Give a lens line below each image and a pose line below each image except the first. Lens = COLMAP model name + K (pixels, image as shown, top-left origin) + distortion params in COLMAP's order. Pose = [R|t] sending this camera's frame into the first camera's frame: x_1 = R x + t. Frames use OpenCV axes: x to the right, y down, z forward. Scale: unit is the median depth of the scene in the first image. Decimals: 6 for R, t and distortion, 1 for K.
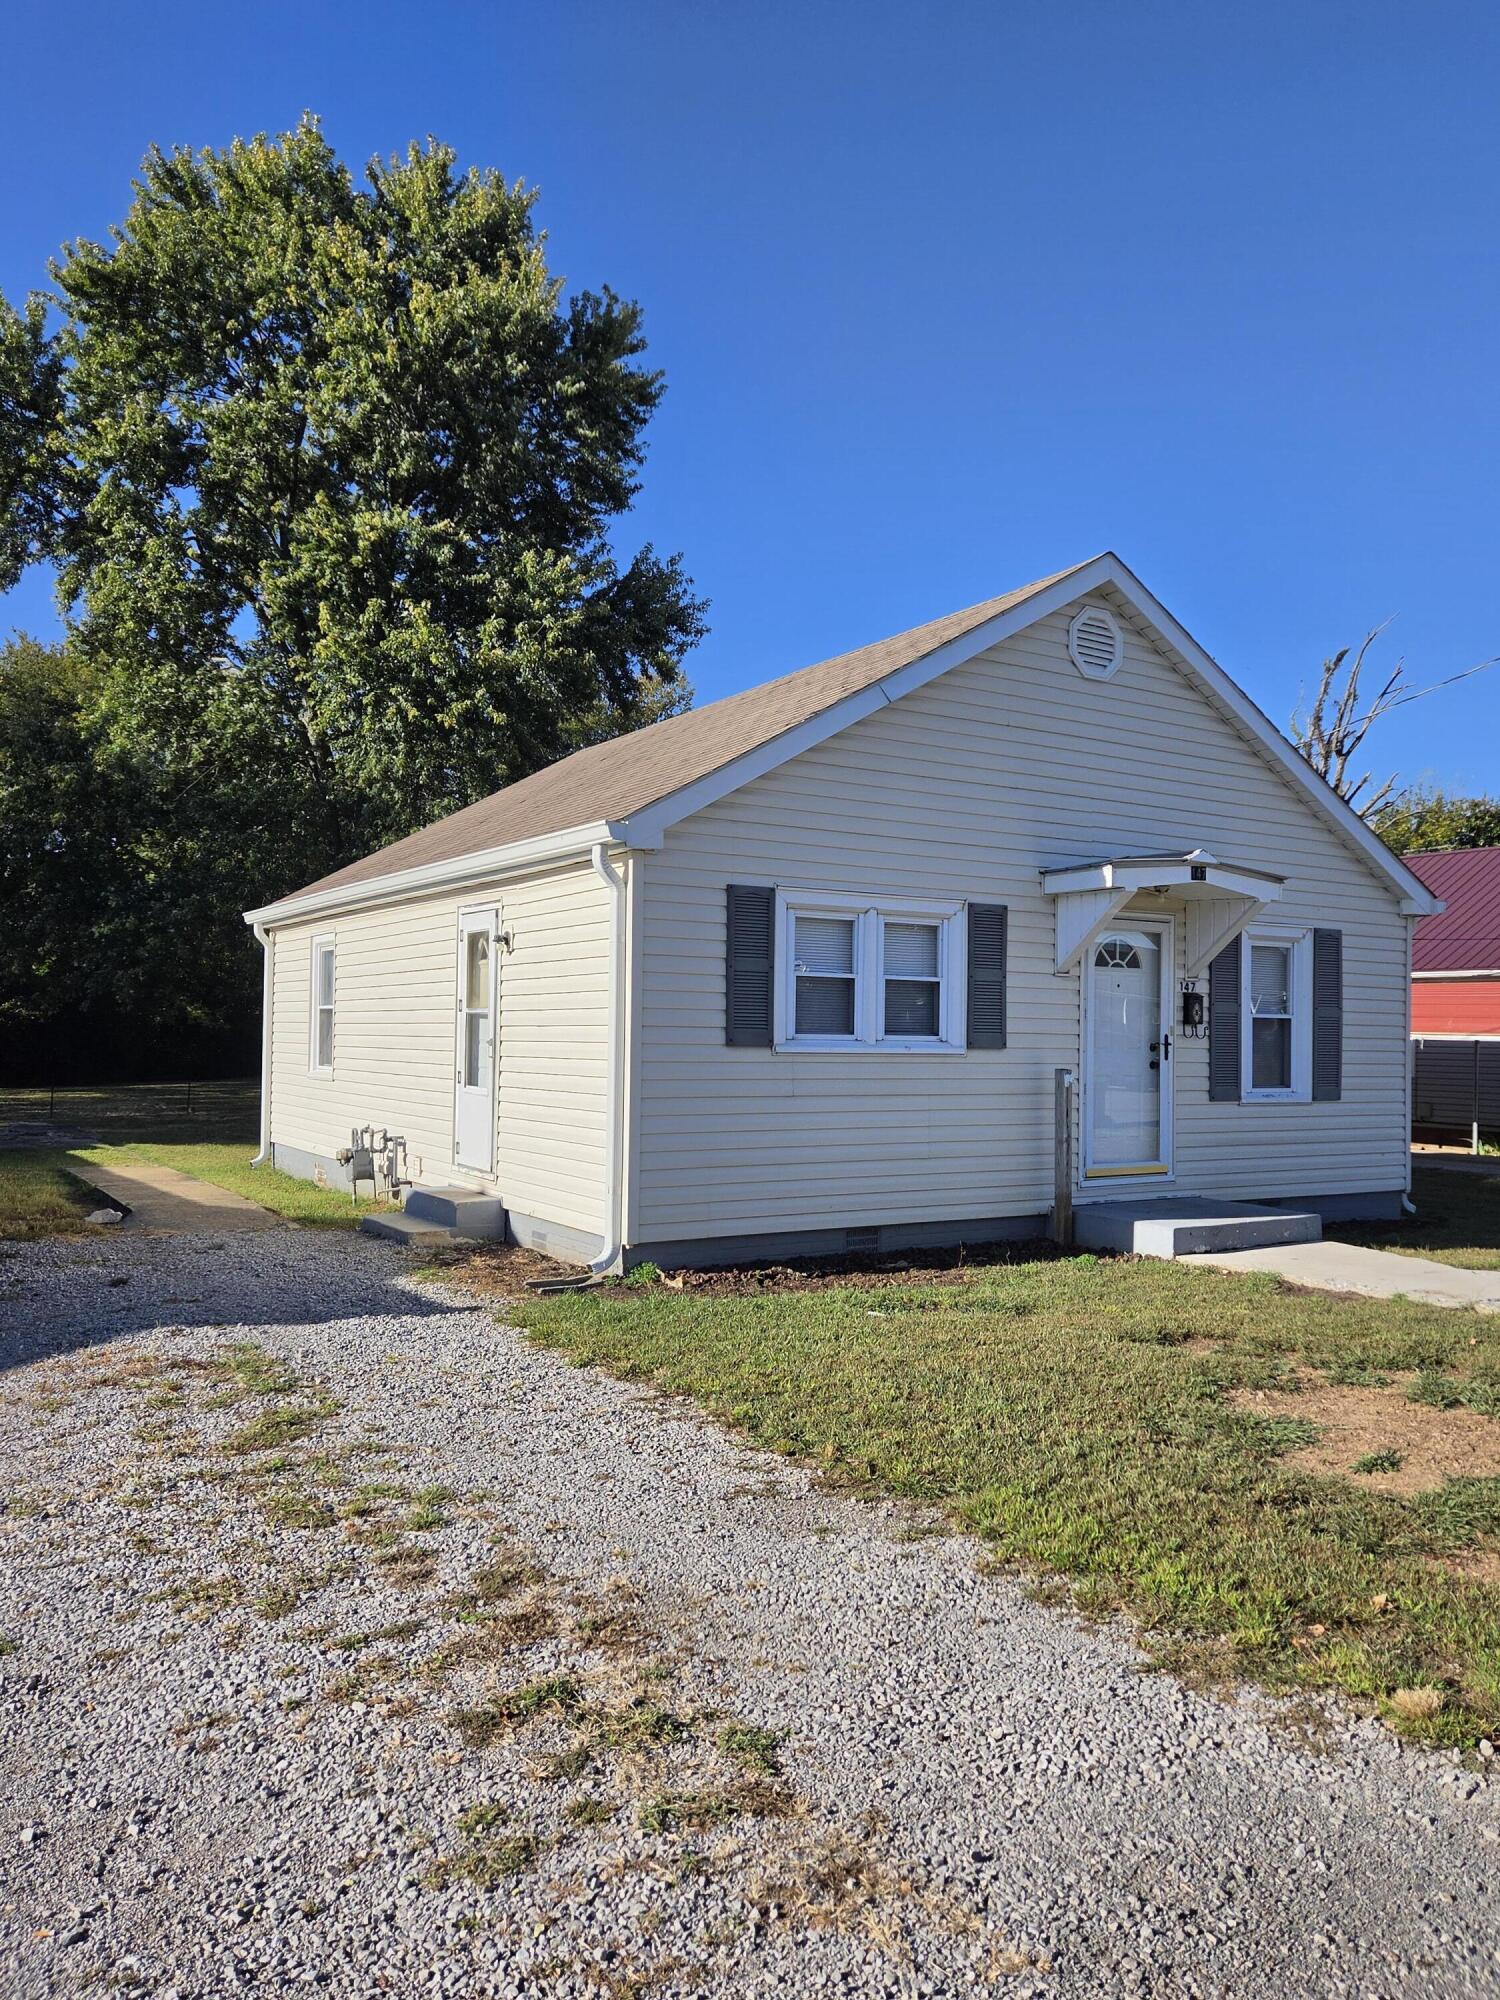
lens RADIAL K [[1467.0, 0, 750.0], [0, 1467.0, 1000.0], [0, 0, 1]] dist [0.031503, 0.002927]
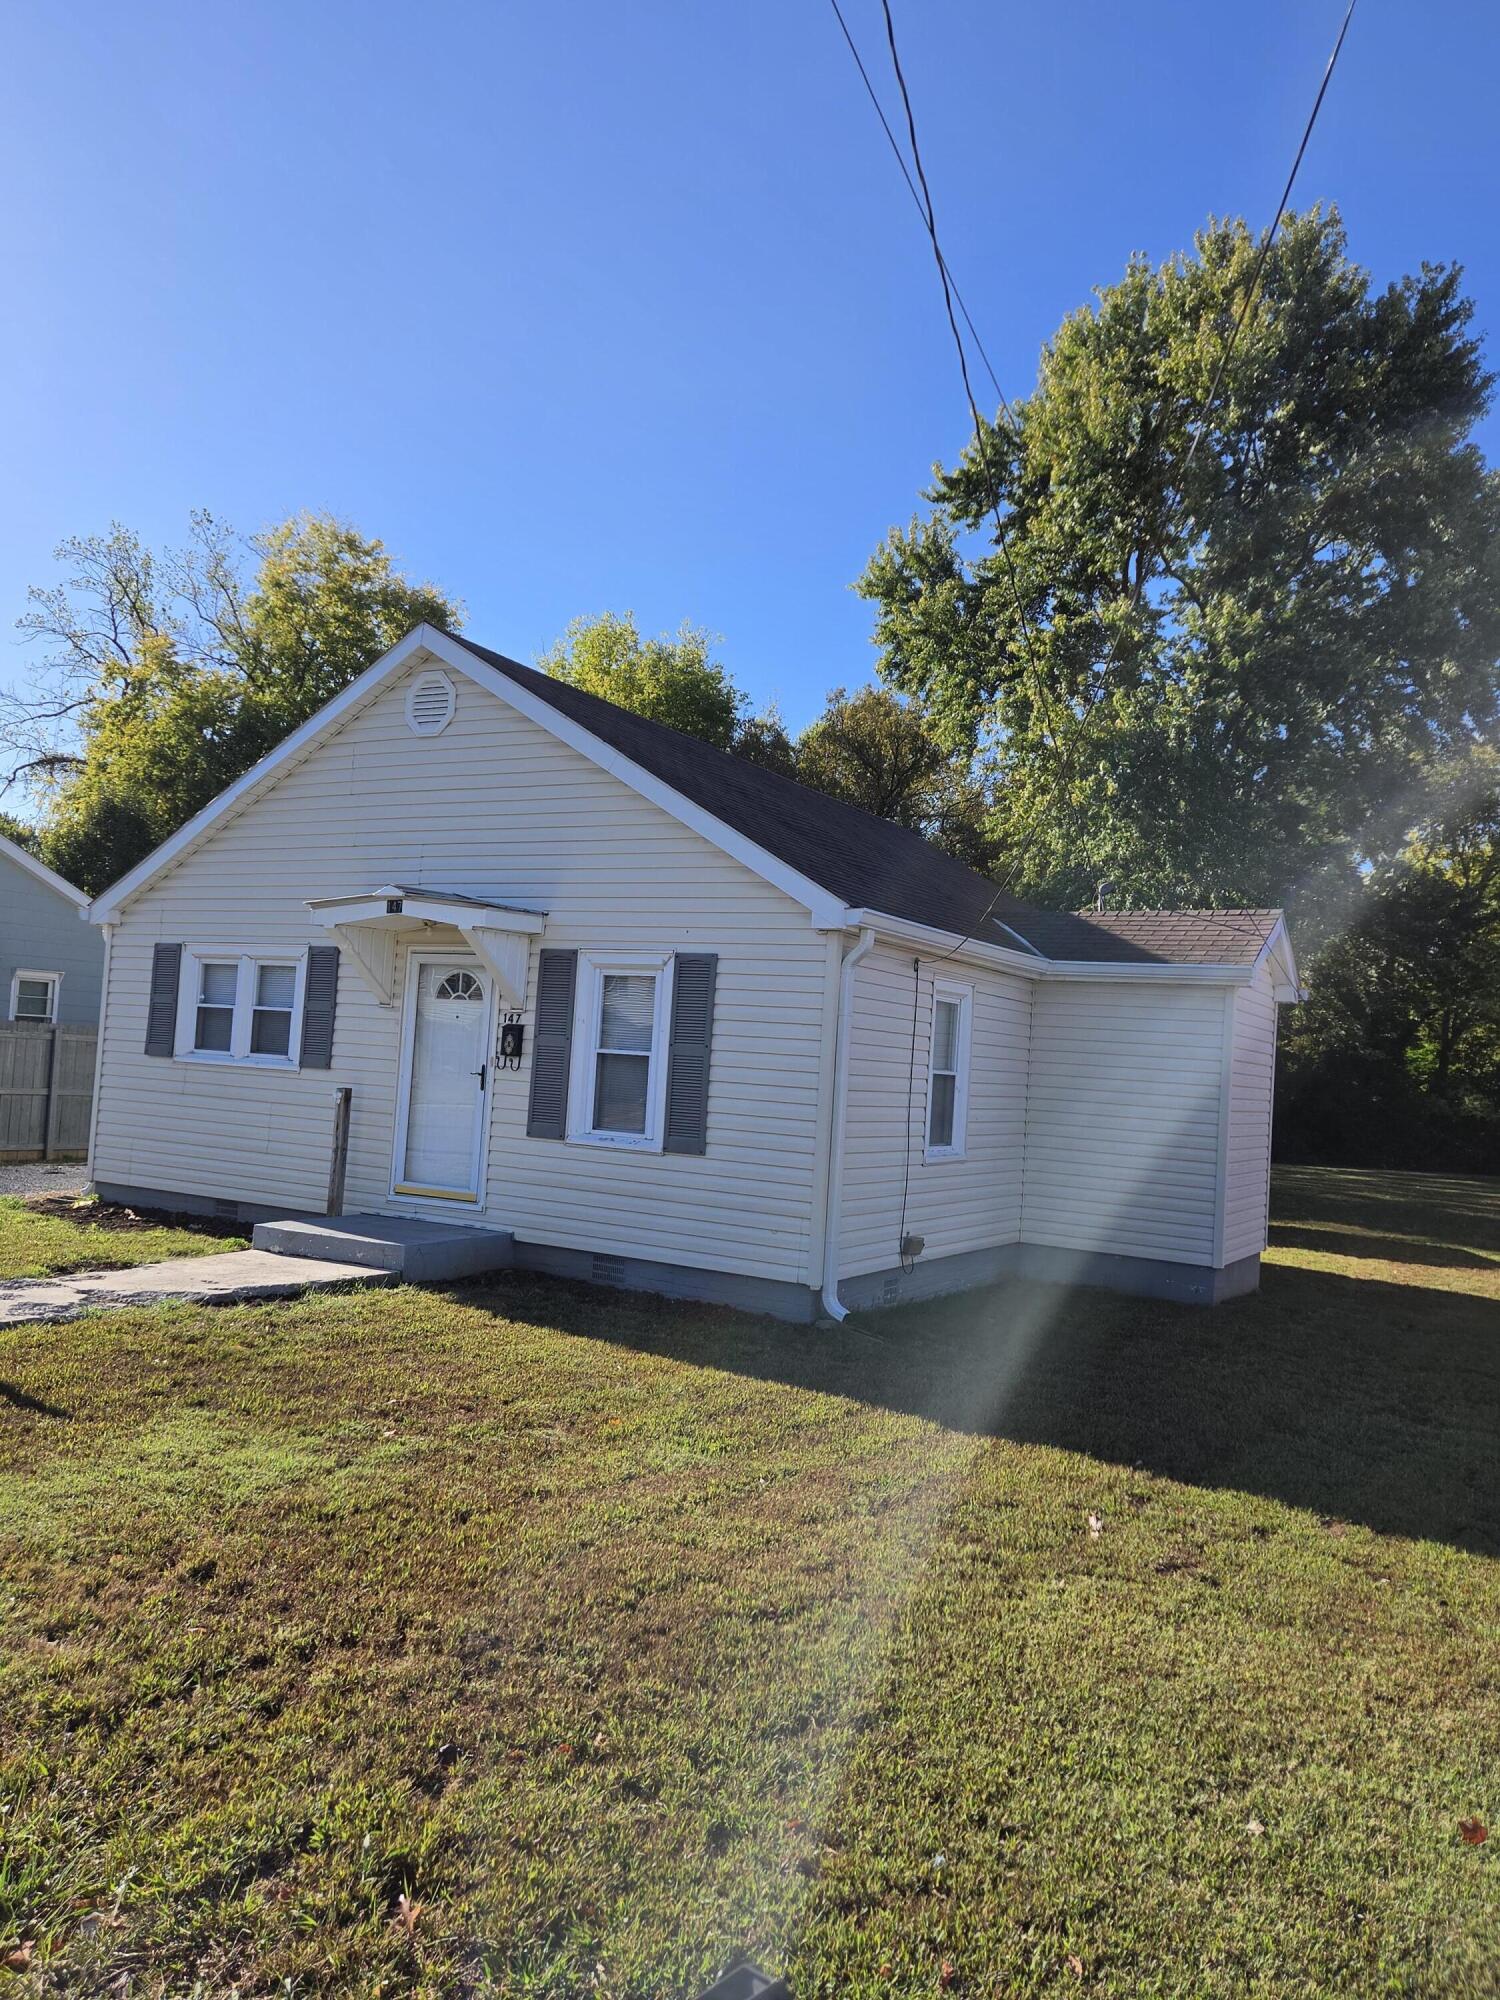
lens RADIAL K [[1467.0, 0, 750.0], [0, 1467.0, 1000.0], [0, 0, 1]] dist [0.031503, 0.002927]
pose [[0.469552, -0.024507, -0.882565, 1.374201], [-0.038338, 0.998106, -0.048112, 0.022217], [0.882072, 0.056427, 0.467723, 0.748304]]
